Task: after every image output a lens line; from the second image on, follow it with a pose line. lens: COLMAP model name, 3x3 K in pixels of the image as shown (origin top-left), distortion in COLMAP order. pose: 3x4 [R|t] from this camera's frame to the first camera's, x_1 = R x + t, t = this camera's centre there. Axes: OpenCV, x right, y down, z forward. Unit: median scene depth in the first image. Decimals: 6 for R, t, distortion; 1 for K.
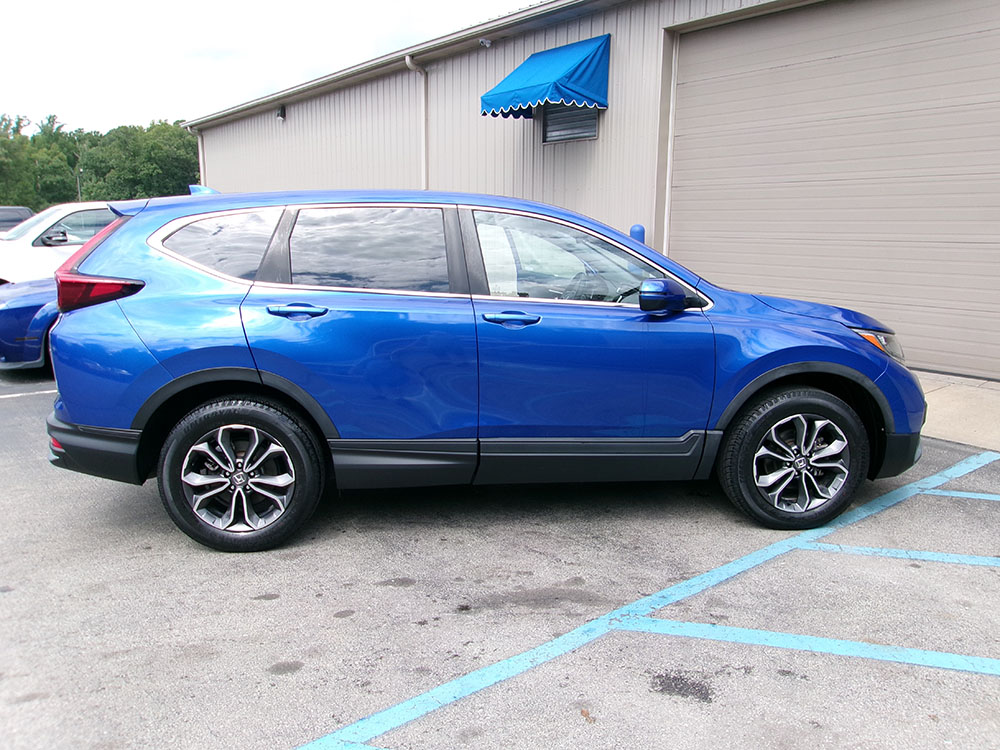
lens RADIAL K [[791.3, 0, 500.0], [0, 791.3, 375.0], [0, 0, 1]] dist [-0.055009, 0.108214]
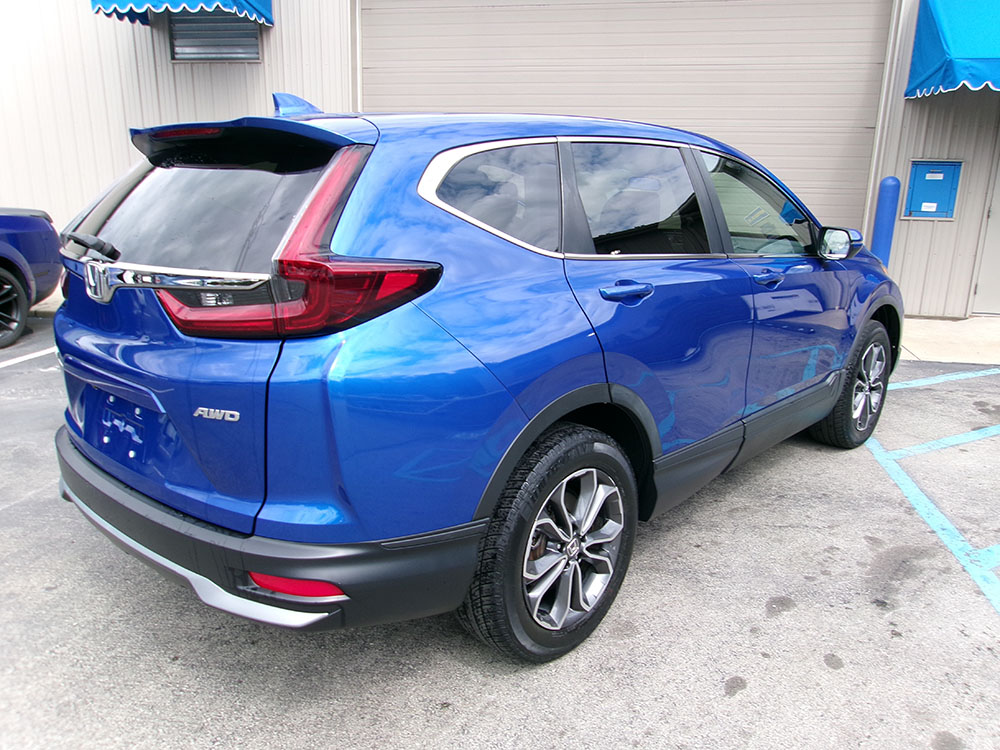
lens RADIAL K [[791.3, 0, 500.0], [0, 791.3, 375.0], [0, 0, 1]] dist [-0.055009, 0.108214]
pose [[0.742224, -0.159900, 0.650796, -0.303517], [0.112910, 0.987072, 0.113751, -0.037670], [-0.660572, -0.010948, 0.750683, 0.204742]]
